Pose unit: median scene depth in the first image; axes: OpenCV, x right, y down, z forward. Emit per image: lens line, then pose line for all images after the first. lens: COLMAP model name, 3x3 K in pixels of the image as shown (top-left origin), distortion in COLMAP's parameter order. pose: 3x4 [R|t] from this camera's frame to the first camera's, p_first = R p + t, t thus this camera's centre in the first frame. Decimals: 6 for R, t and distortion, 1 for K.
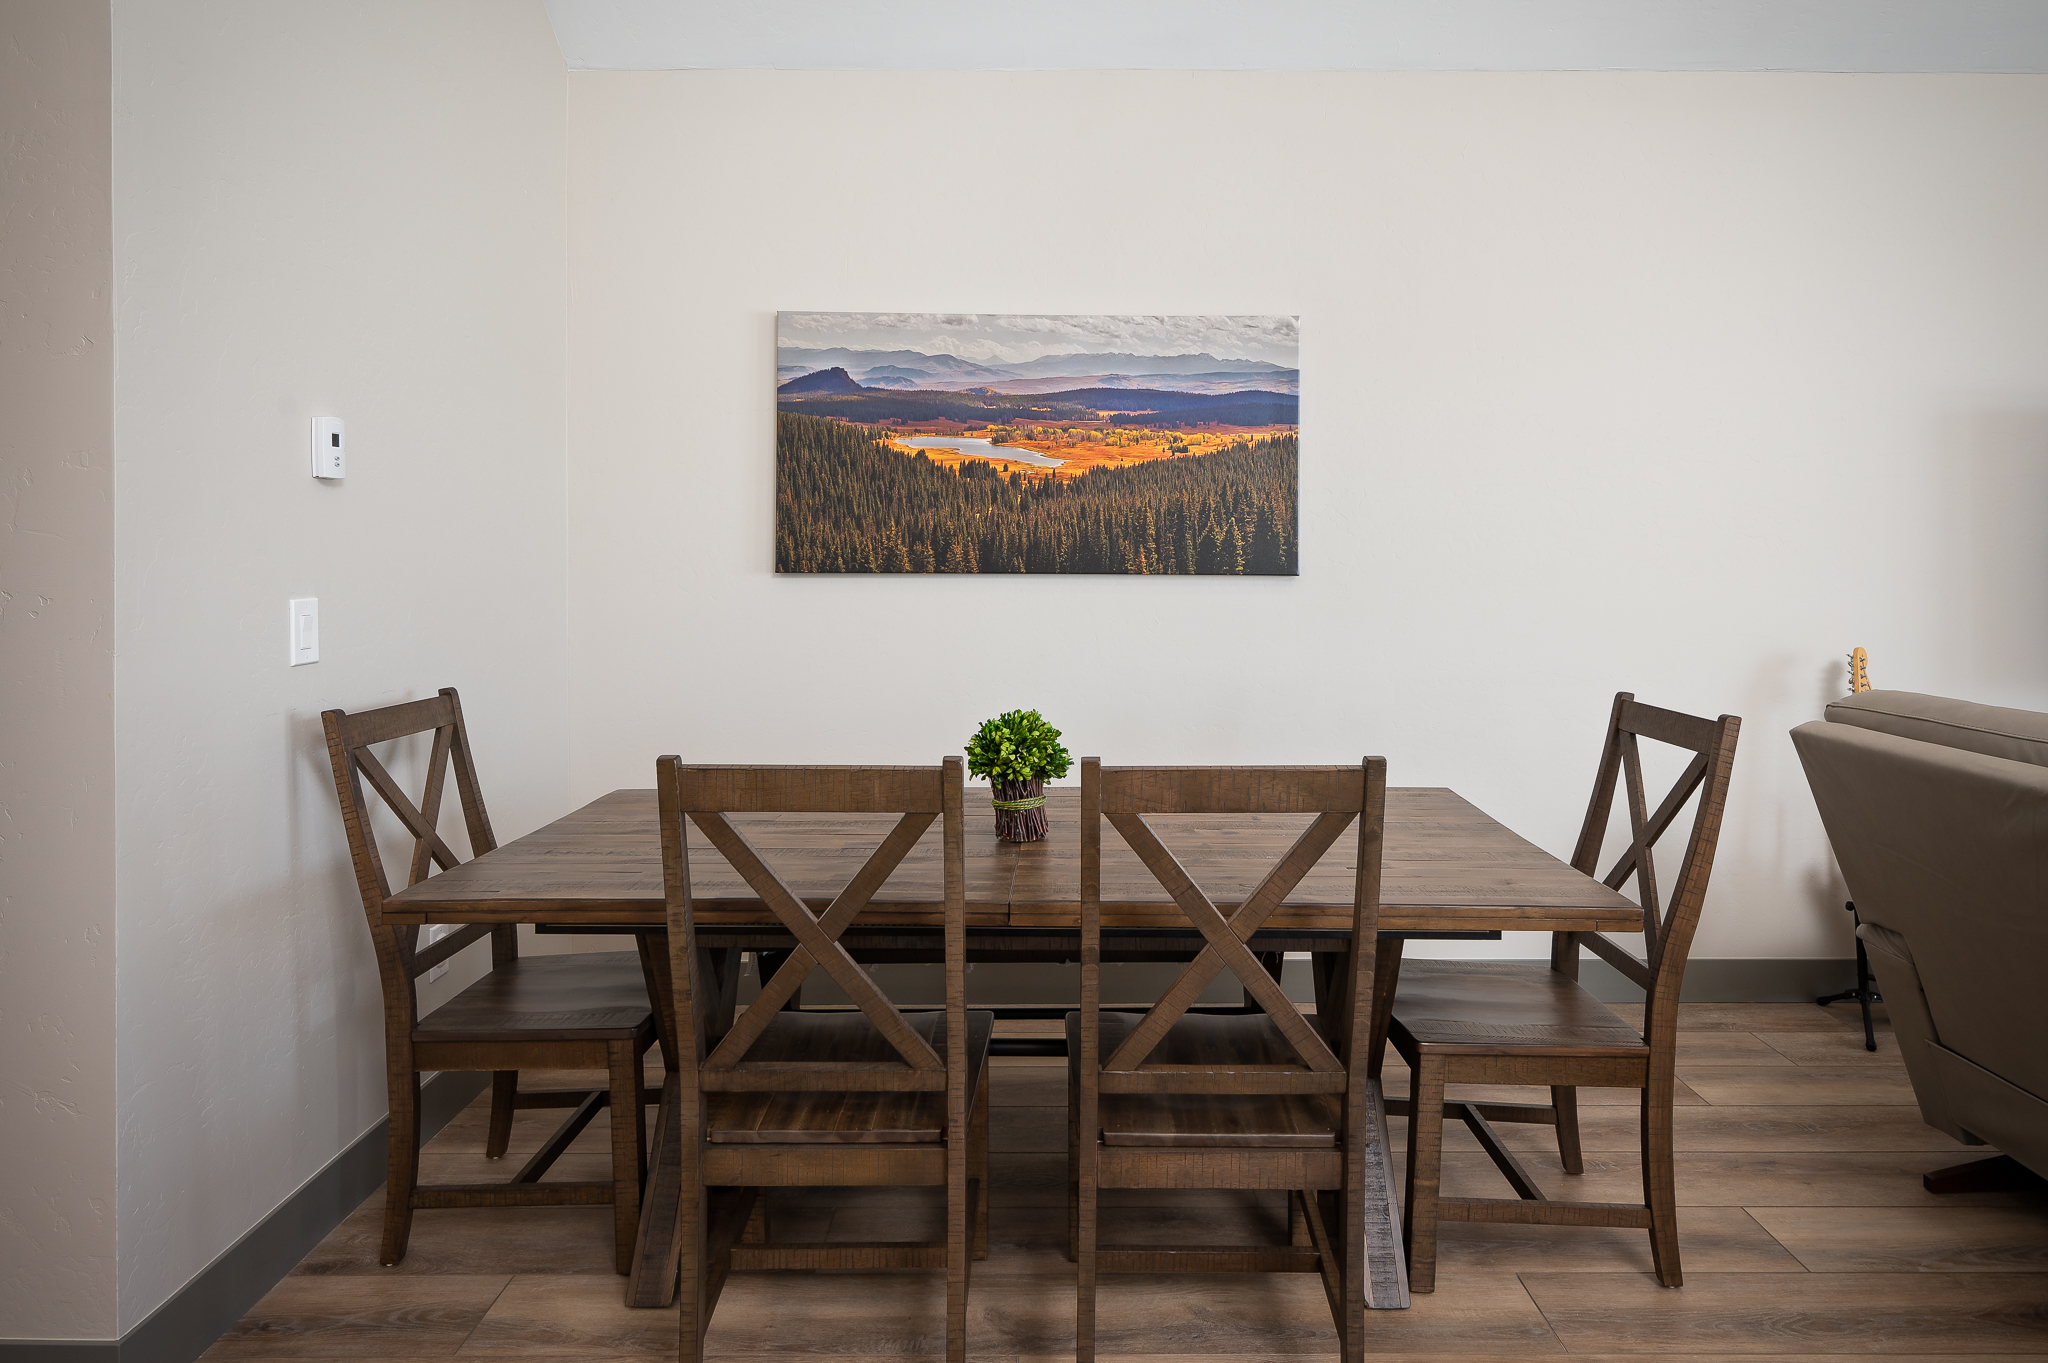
lens RADIAL K [[1175.0, 0, 1069.4], [0, 1175.0, 566.0], [0, 0, 1]] dist [-0.000109, 0.000484]
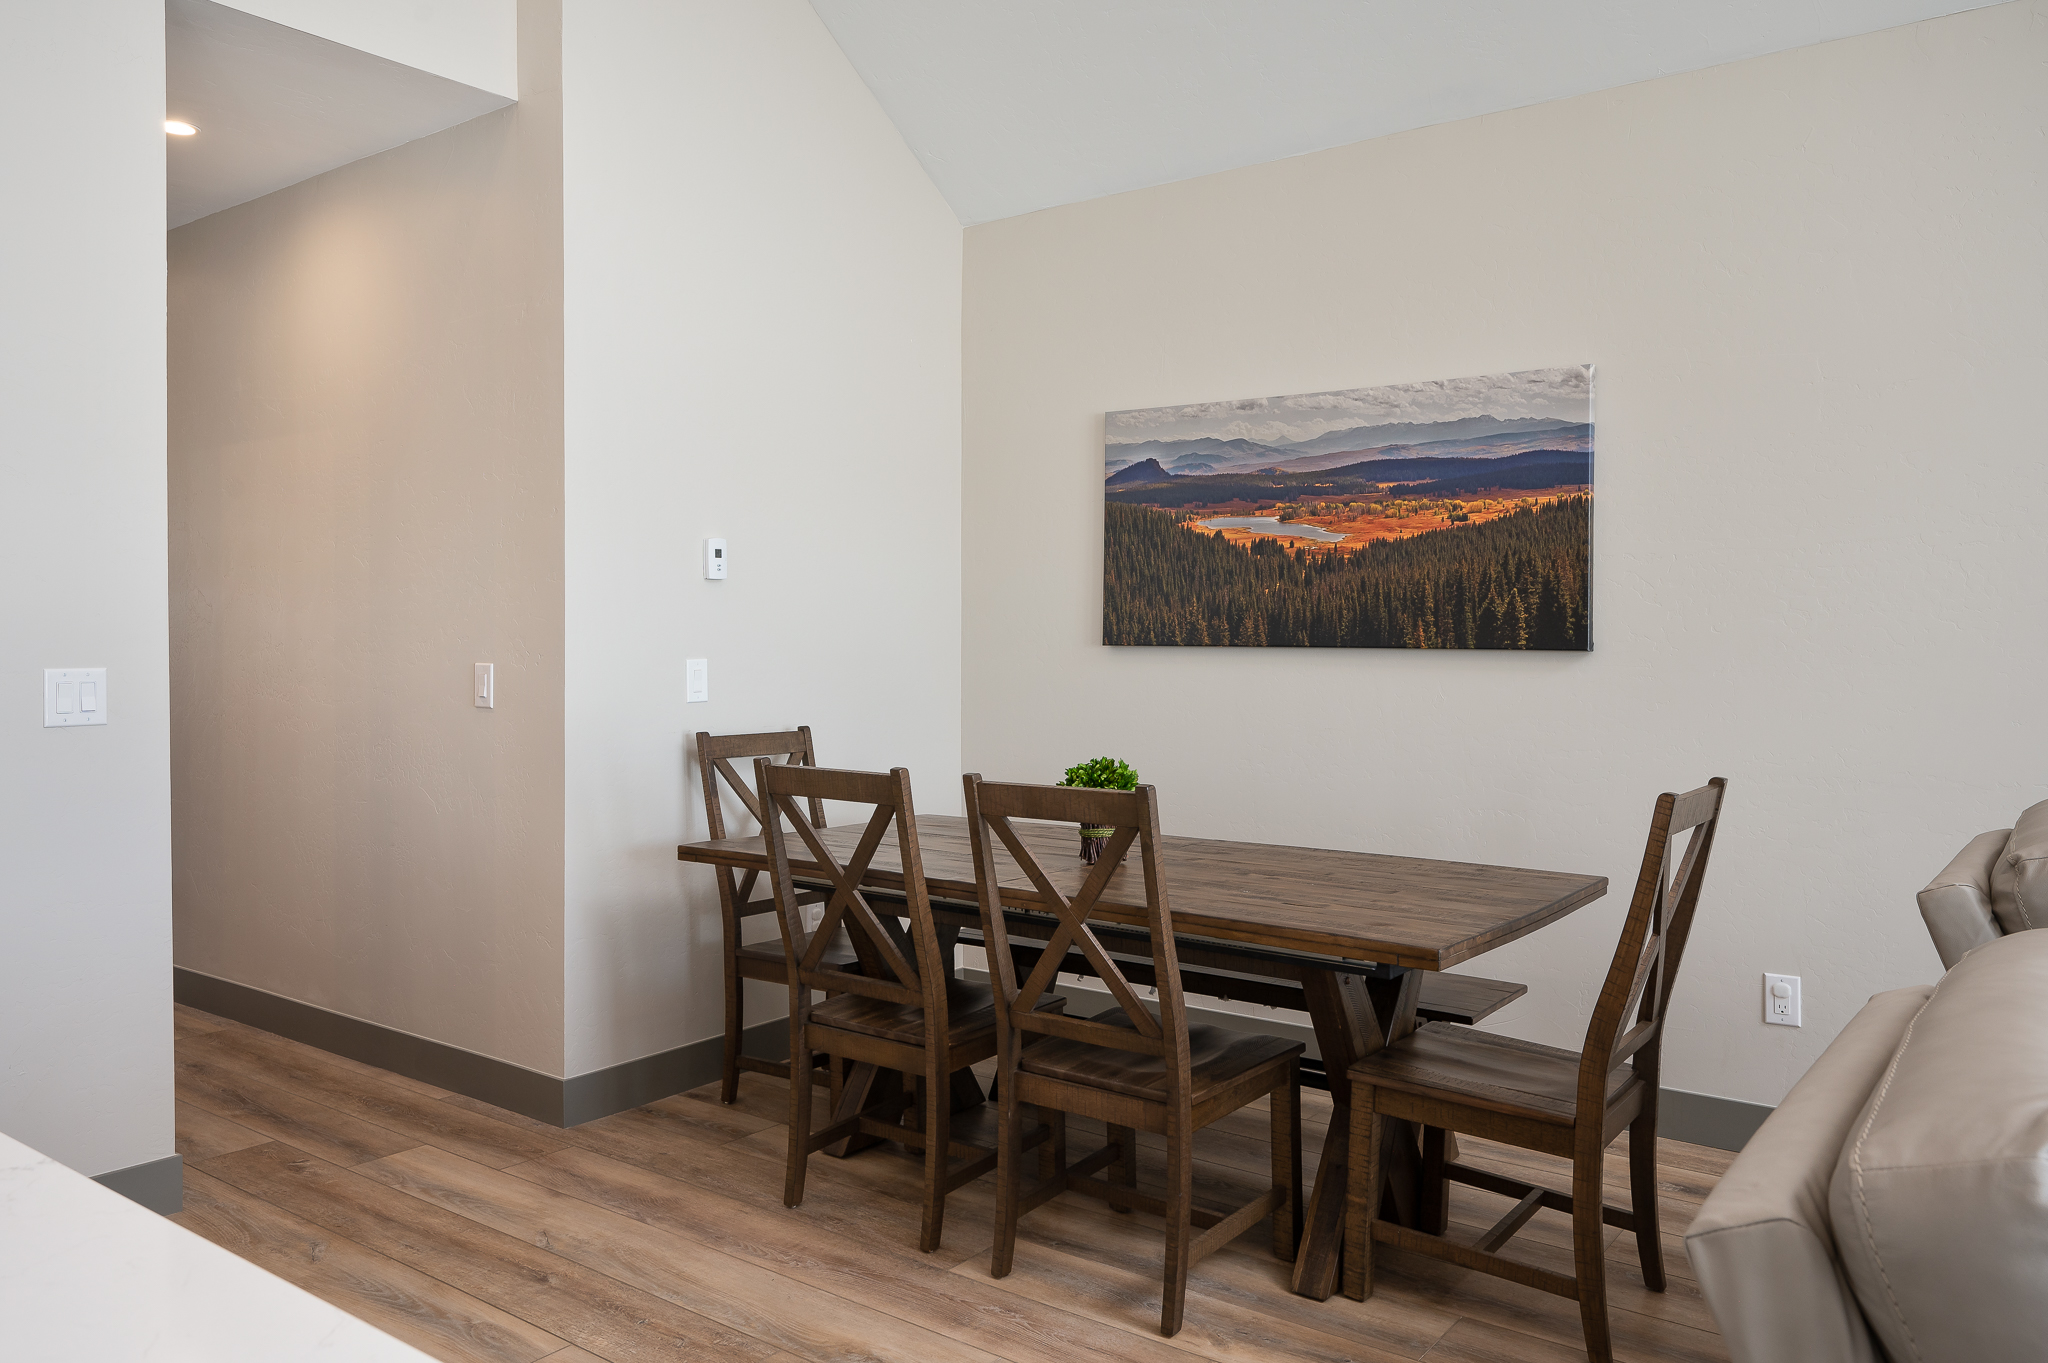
lens RADIAL K [[1467.2, 0, 995.8], [0, 1467.2, 639.9], [0, 0, 1]] dist [0.001306, 0.000218]
pose [[0.795953, 0.001653, -0.605356, 0.517096], [-0.002858, 0.999995, -0.001027, 0.002237], [0.605352, 0.002548, 0.795954, -0.178662]]
